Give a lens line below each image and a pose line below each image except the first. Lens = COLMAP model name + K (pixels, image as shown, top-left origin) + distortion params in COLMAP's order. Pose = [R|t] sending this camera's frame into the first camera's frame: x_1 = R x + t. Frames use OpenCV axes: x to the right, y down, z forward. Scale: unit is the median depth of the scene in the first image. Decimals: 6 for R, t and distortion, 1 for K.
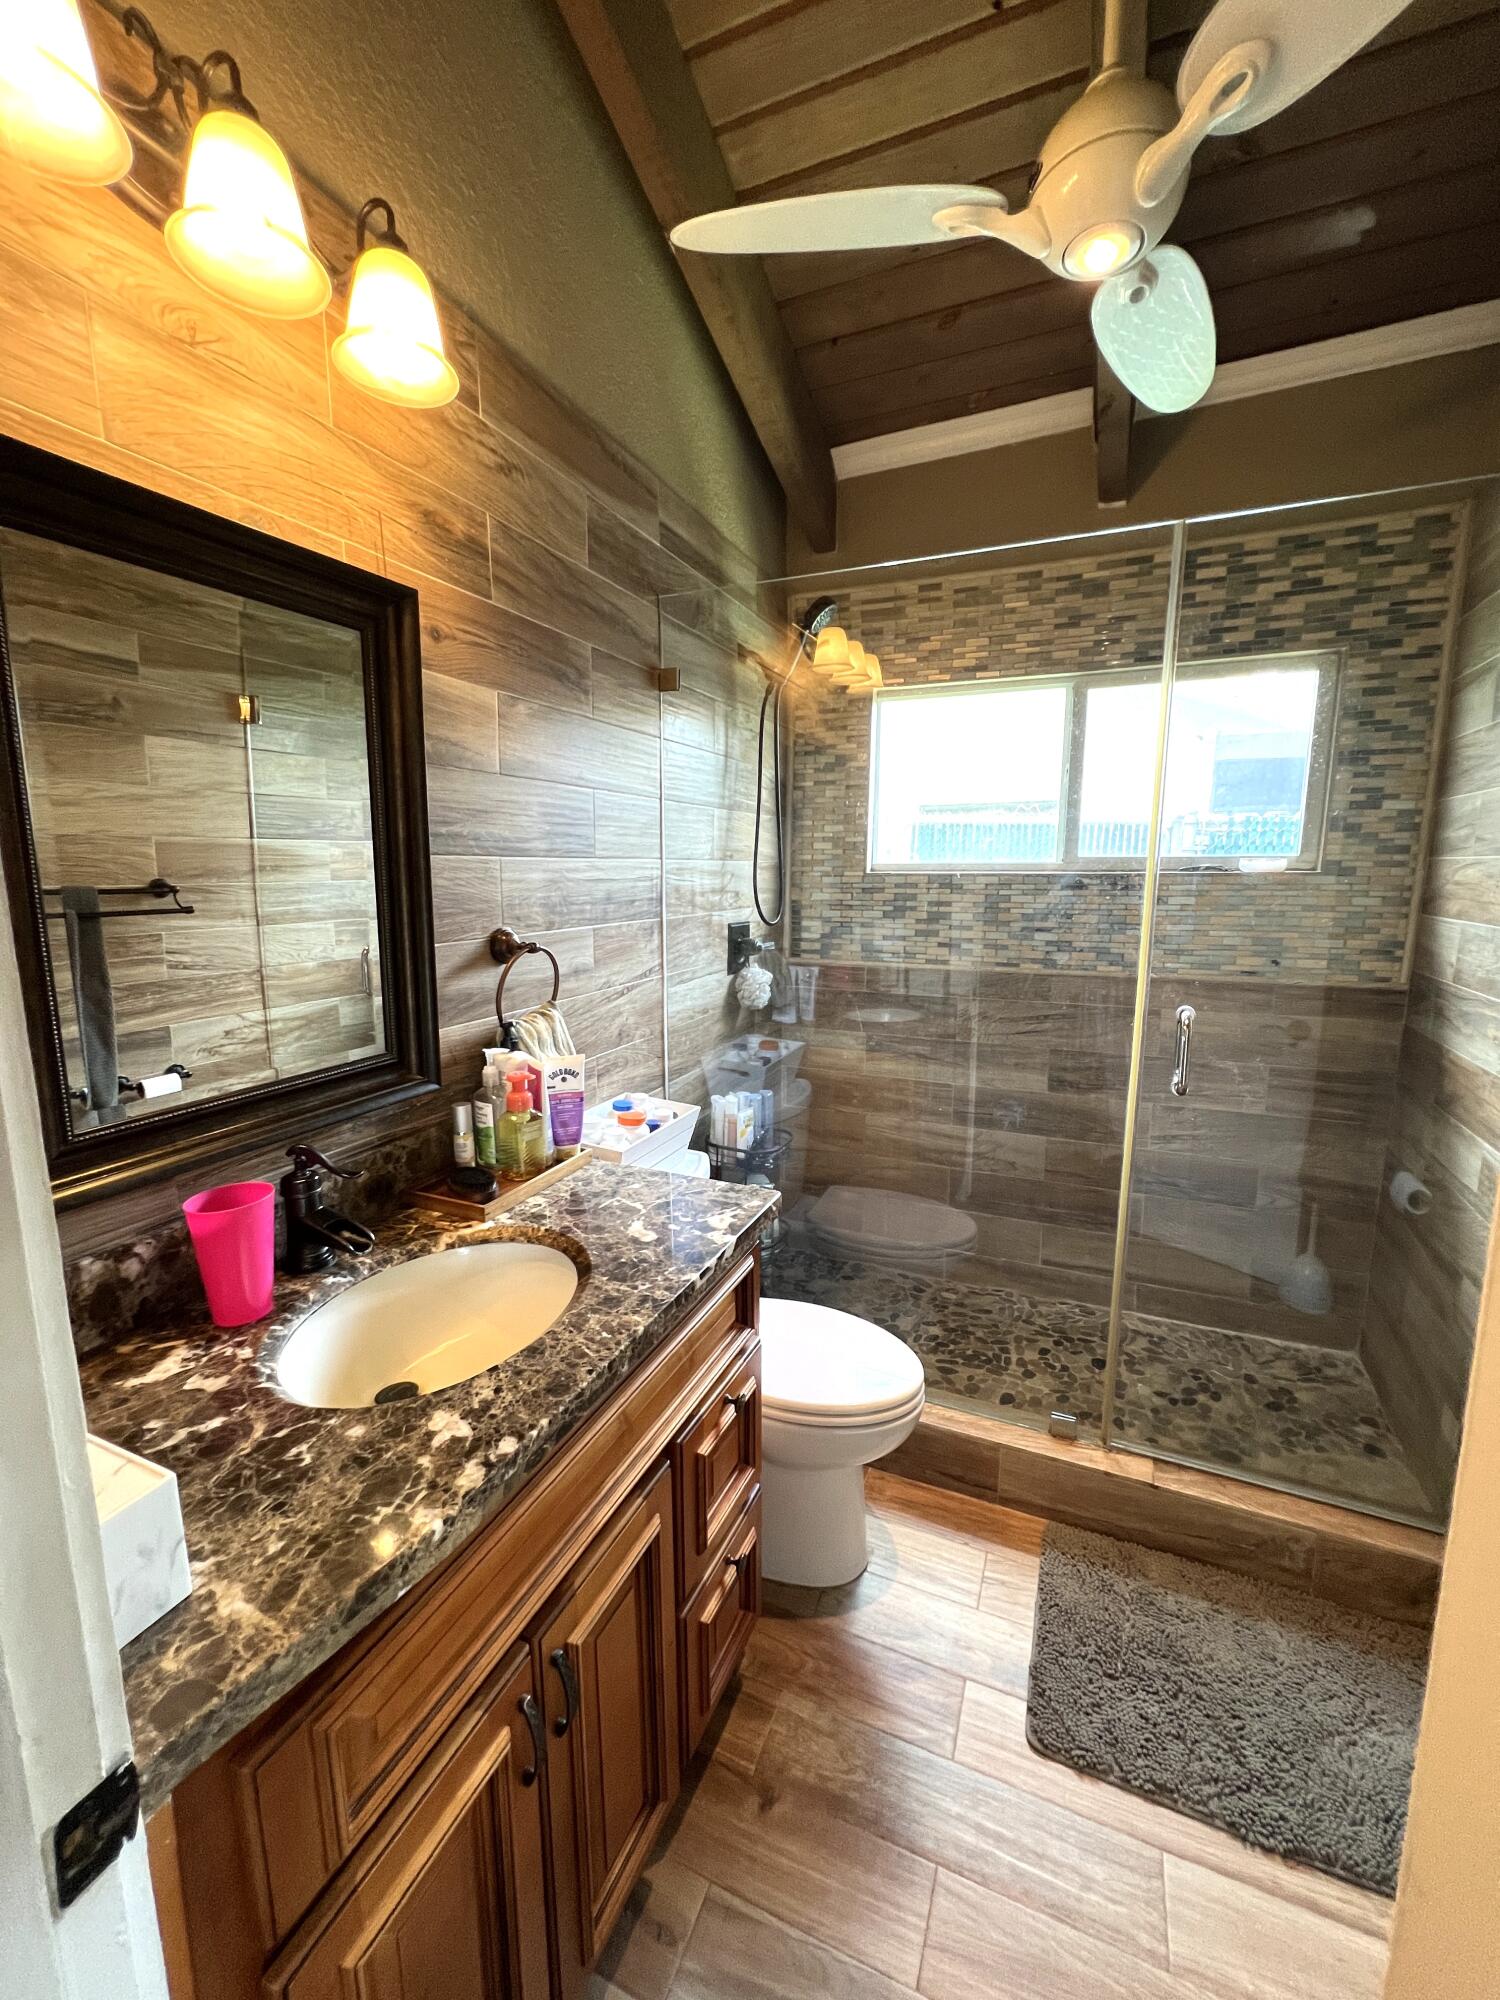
lens RADIAL K [[805.2, 0, 752.2], [0, 805.2, 998.6], [0, 0, 1]] dist [-0.000811, 0.000370]
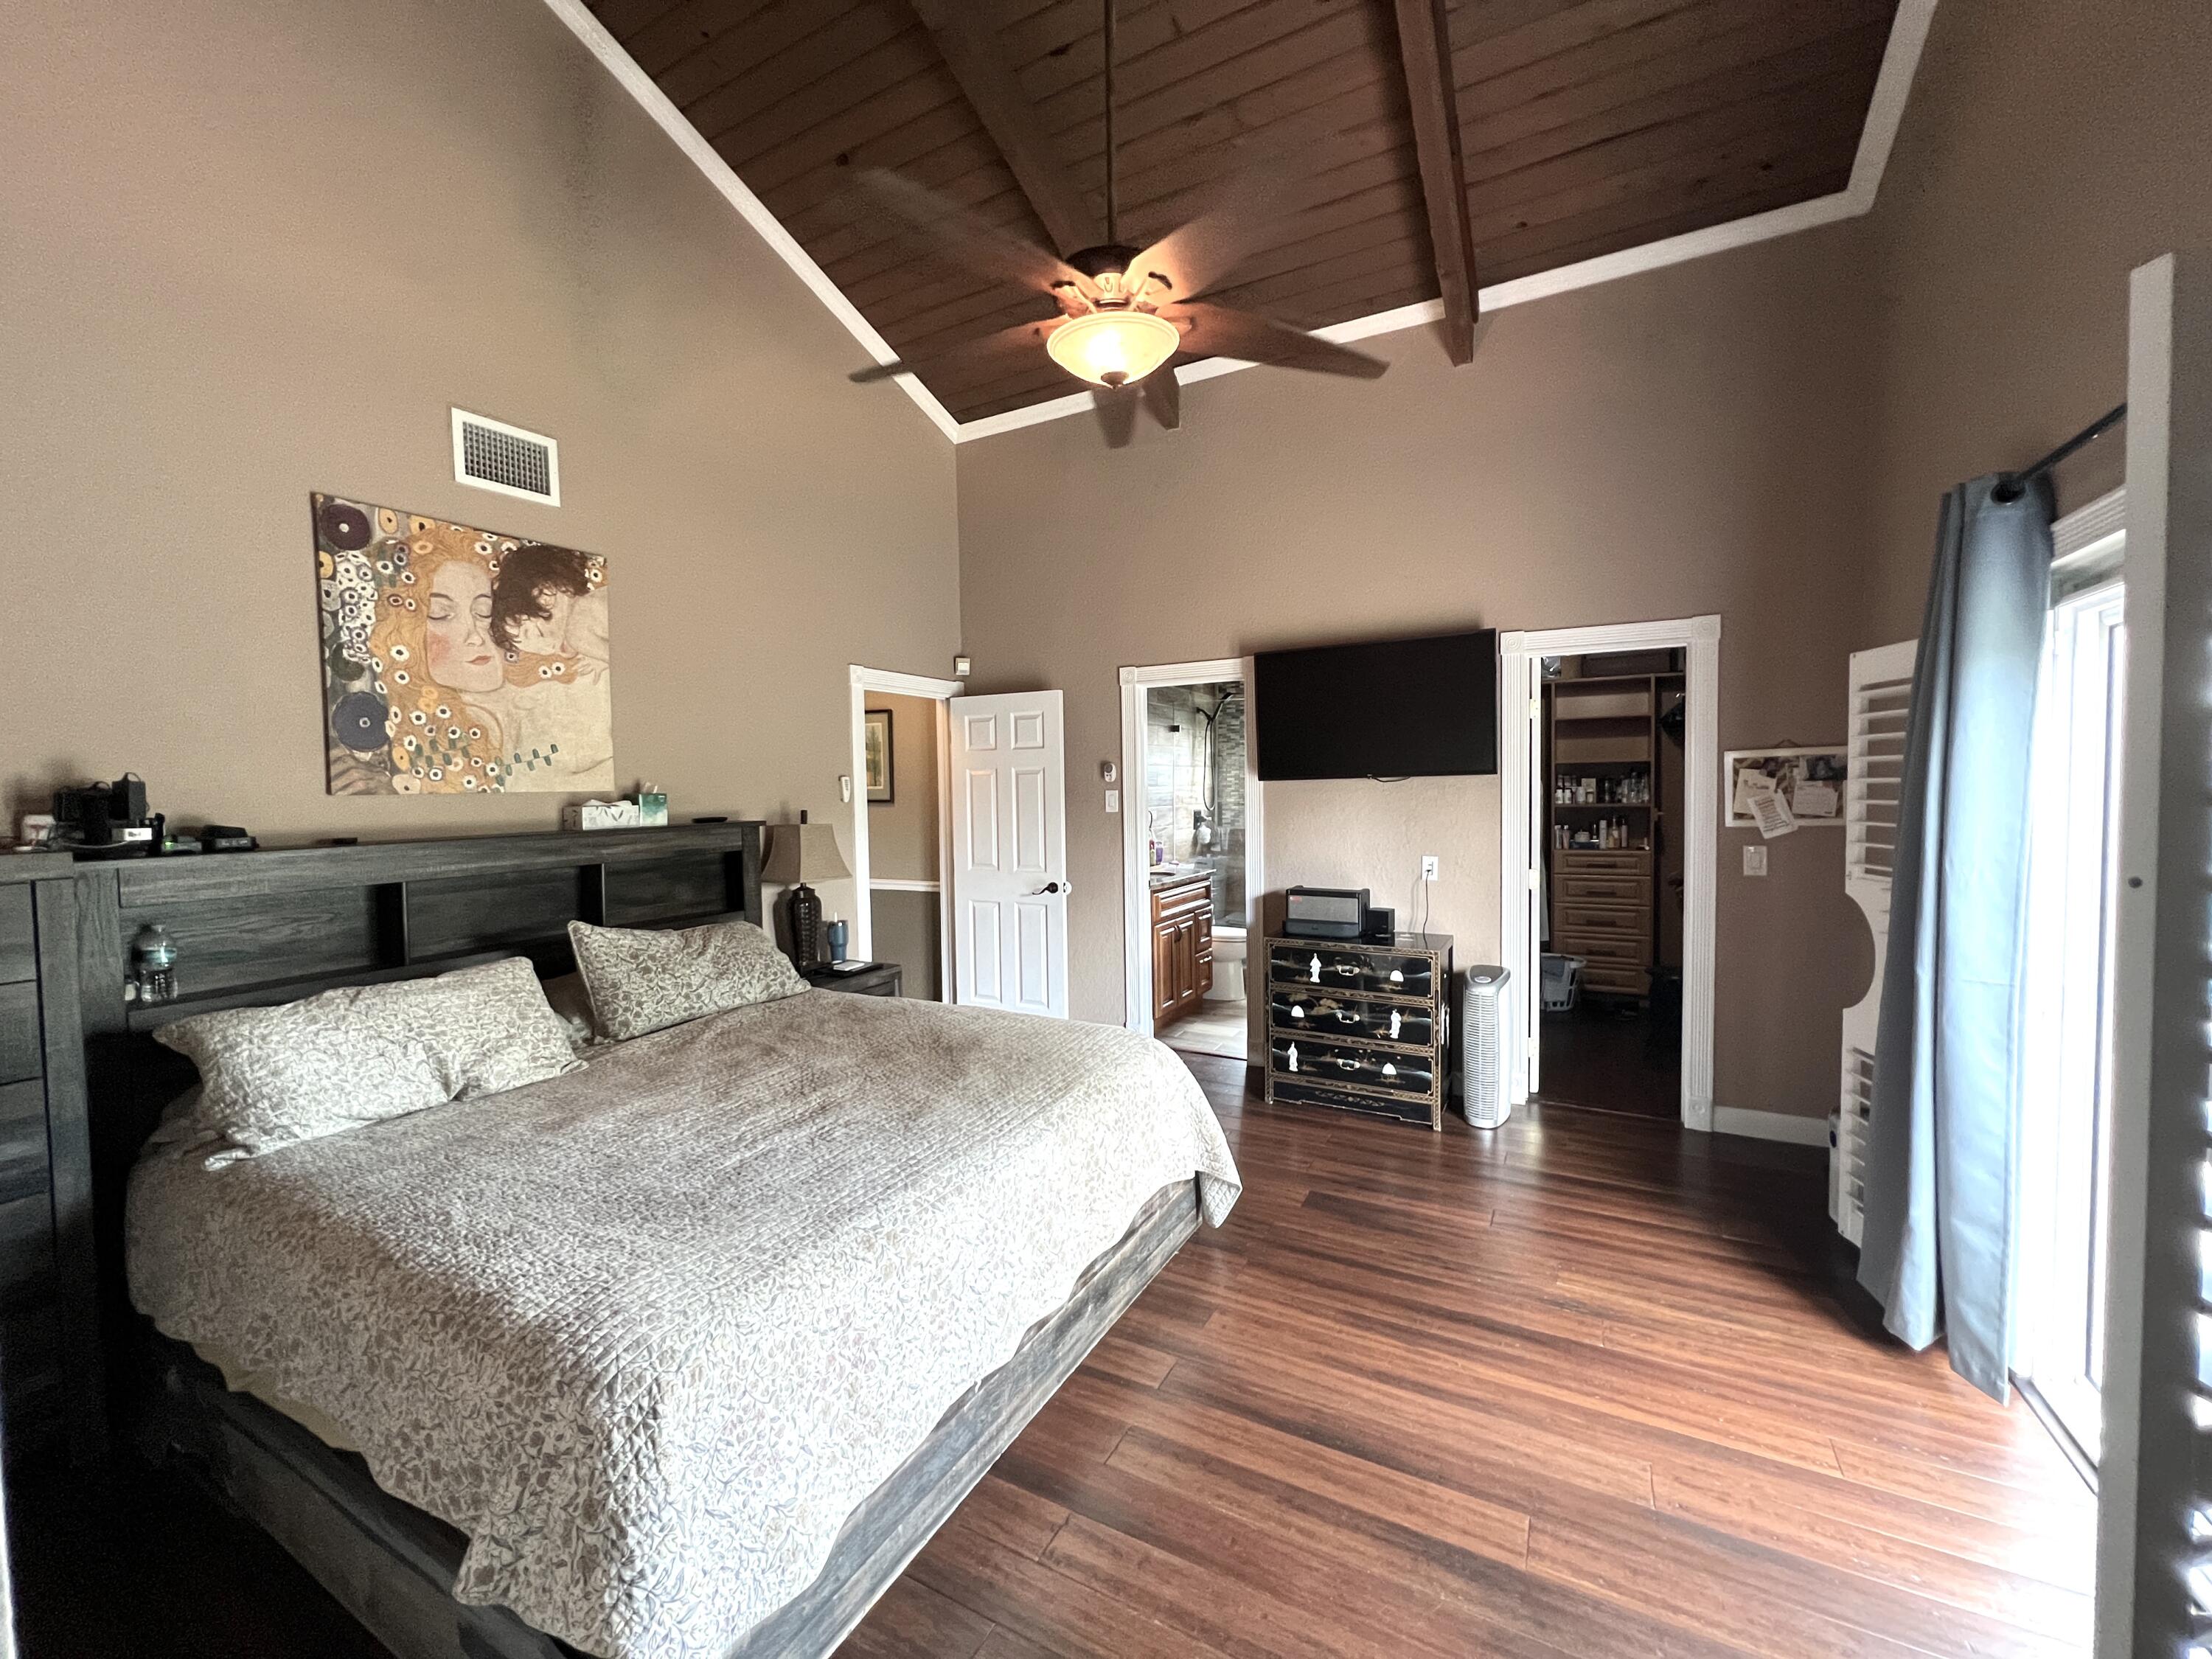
lens RADIAL K [[890.6, 0, 1097.2], [0, 890.6, 831.0], [0, 0, 1]] dist [-0.000811, 0.000370]
pose [[0.995543, -0.010951, -0.093666, -0.068754], [-0.000082, 0.993134, -0.116983, 0.301047], [0.094304, 0.116470, 0.988707, -1.811545]]
